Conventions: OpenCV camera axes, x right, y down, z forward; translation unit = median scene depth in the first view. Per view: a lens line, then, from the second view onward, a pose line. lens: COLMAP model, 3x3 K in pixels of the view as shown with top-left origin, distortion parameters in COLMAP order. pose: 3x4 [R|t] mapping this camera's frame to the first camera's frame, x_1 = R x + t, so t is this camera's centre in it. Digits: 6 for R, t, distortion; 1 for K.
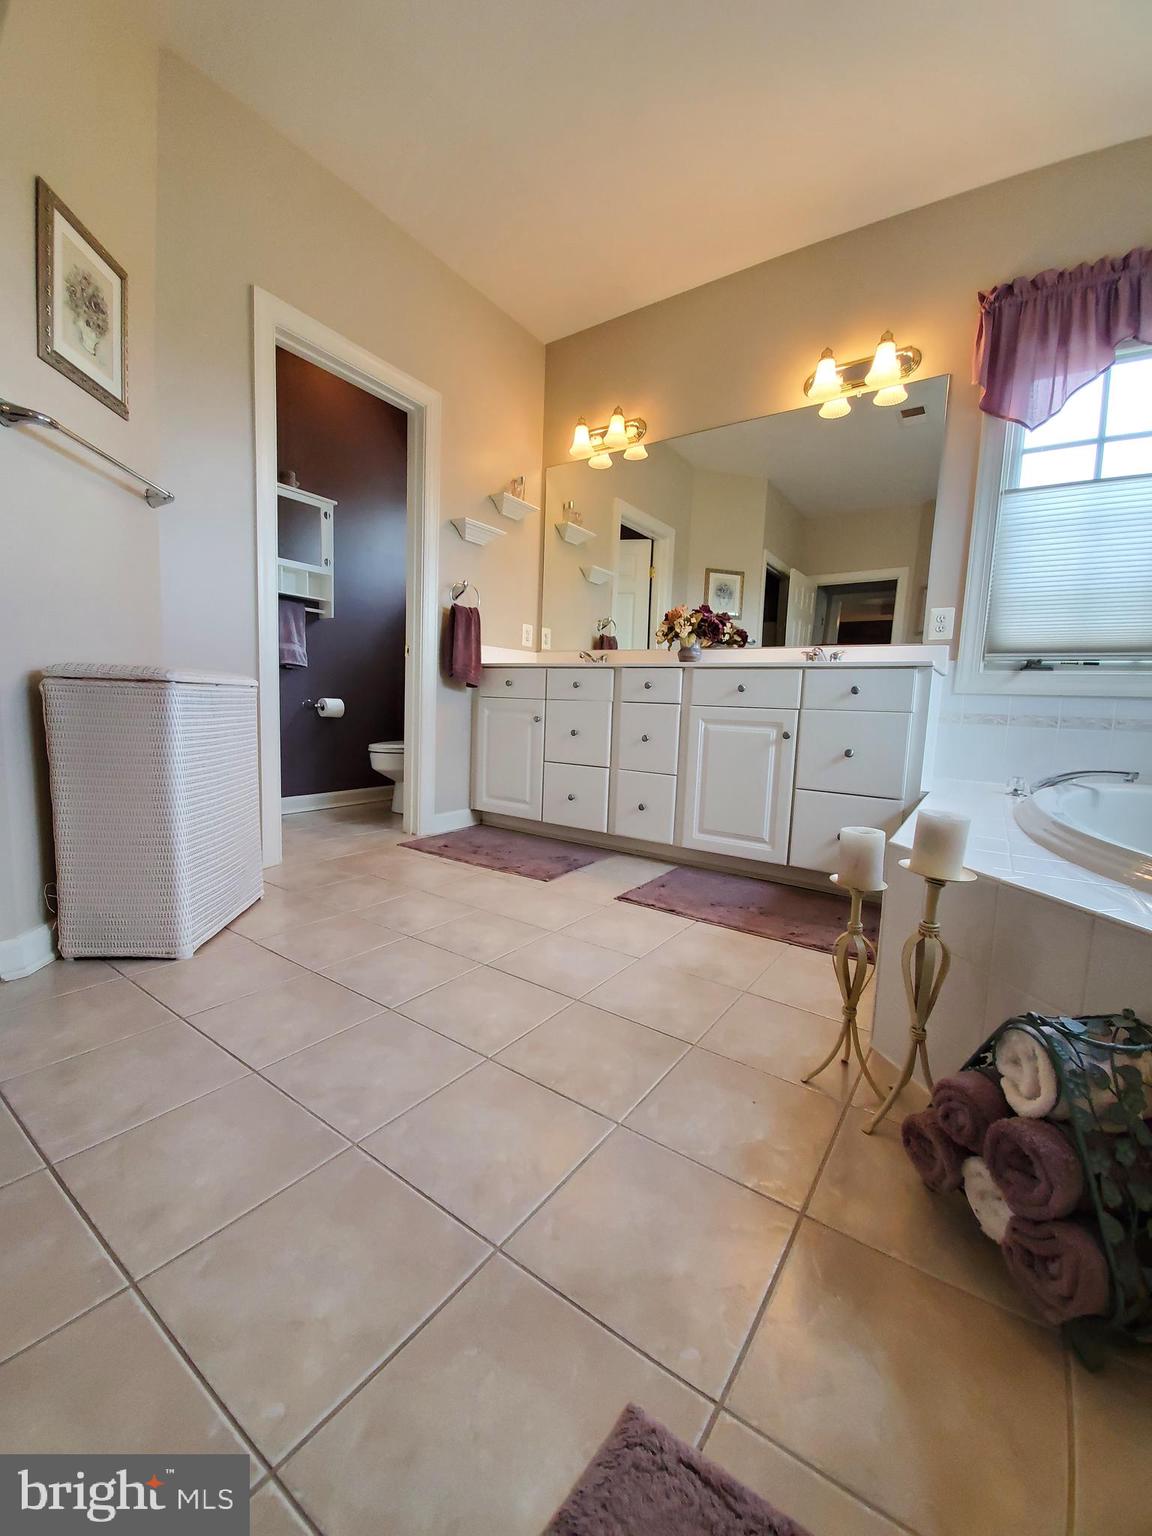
lens RADIAL K [[607.7, 0, 582.7], [0, 607.7, 770.6], [0, 0, 1]] dist [0.010892, -0.010991]
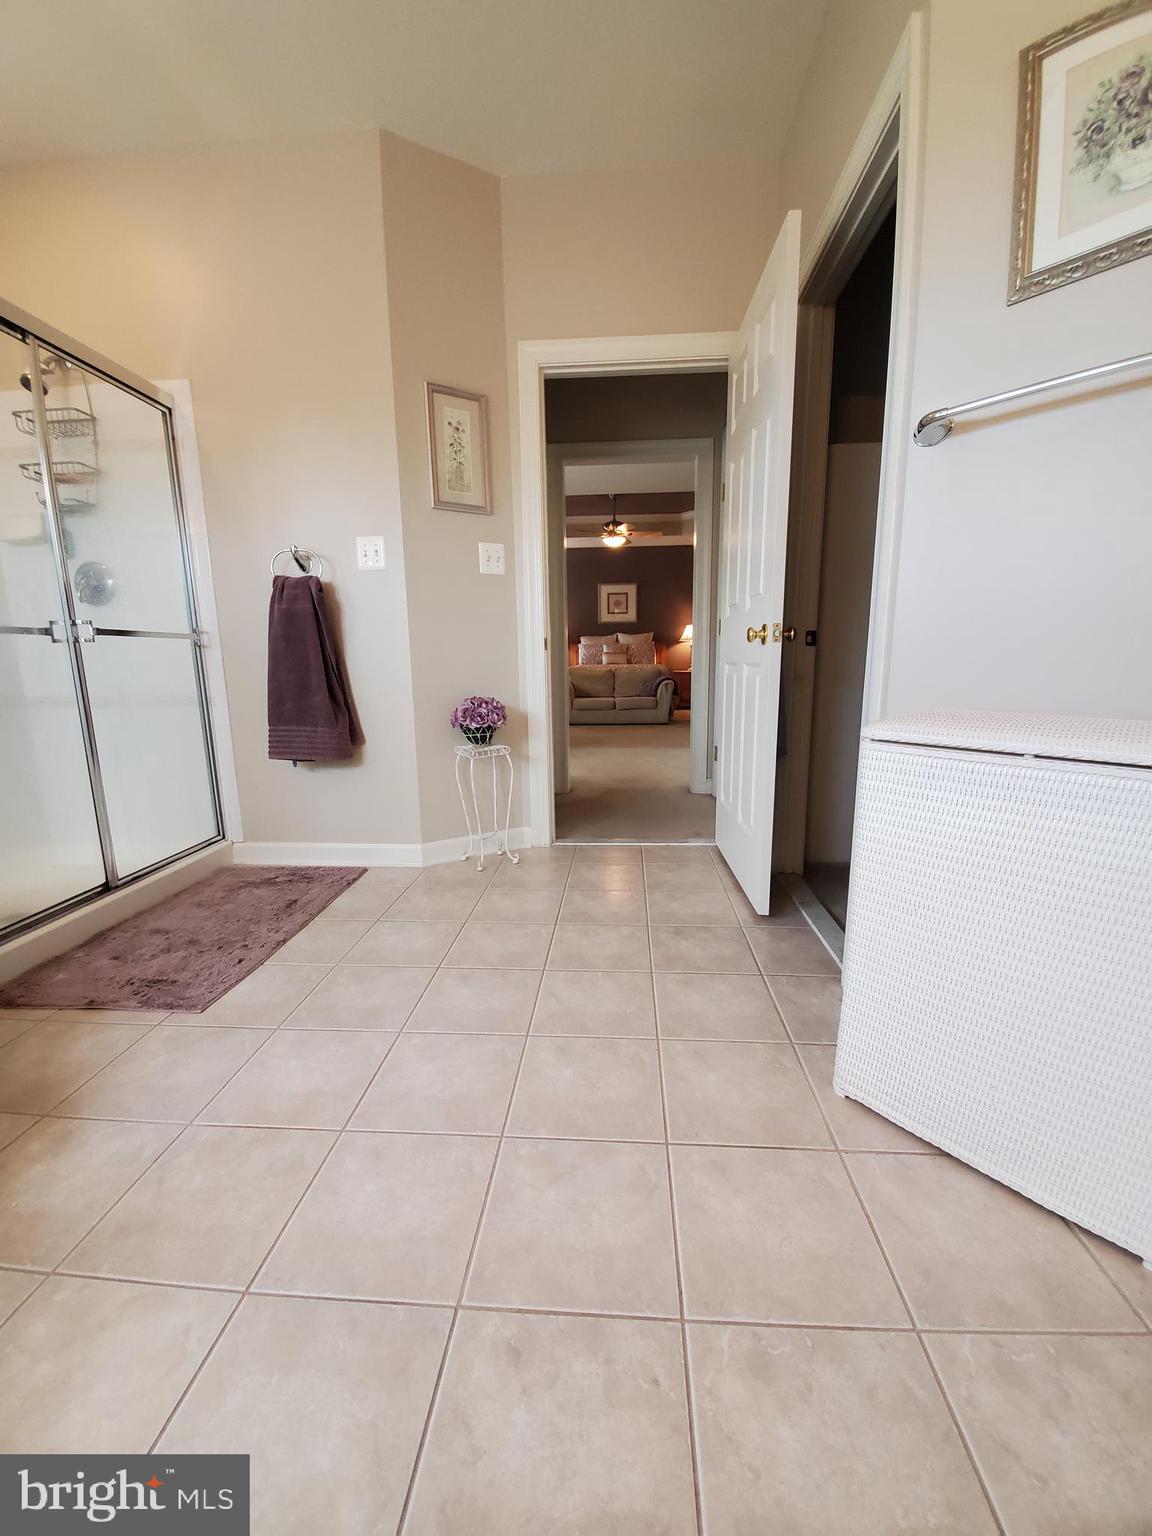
lens RADIAL K [[607.7, 0, 582.7], [0, 607.7, 770.6], [0, 0, 1]] dist [0.010892, -0.010991]
pose [[-0.857239, 0.063771, -0.510955, -0.013007], [-0.076128, 0.965701, 0.248248, -0.167744], [0.509260, 0.251705, -0.822981, 0.924684]]
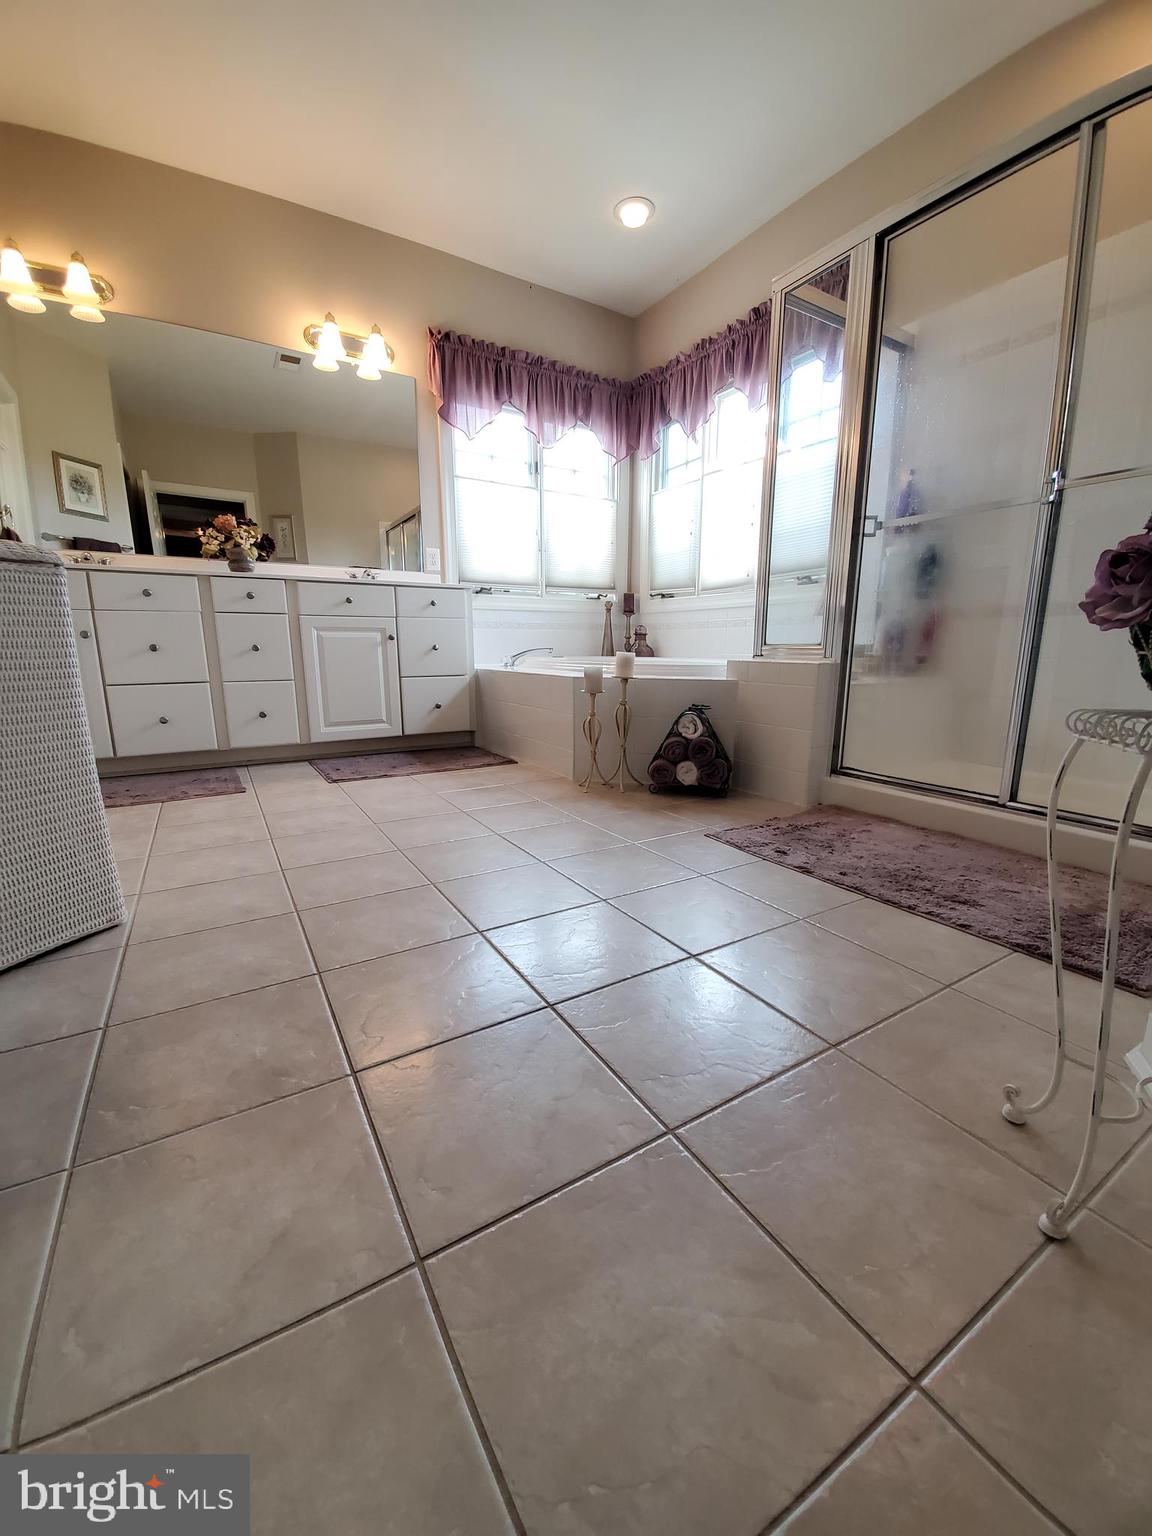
lens RADIAL K [[607.7, 0, 582.7], [0, 607.7, 770.6], [0, 0, 1]] dist [0.010892, -0.010991]
pose [[0.405890, -0.224324, 0.885964, -0.721526], [0.116527, 0.974199, 0.193280, 0.017120], [-0.906463, 0.024788, 0.421557, 0.064107]]
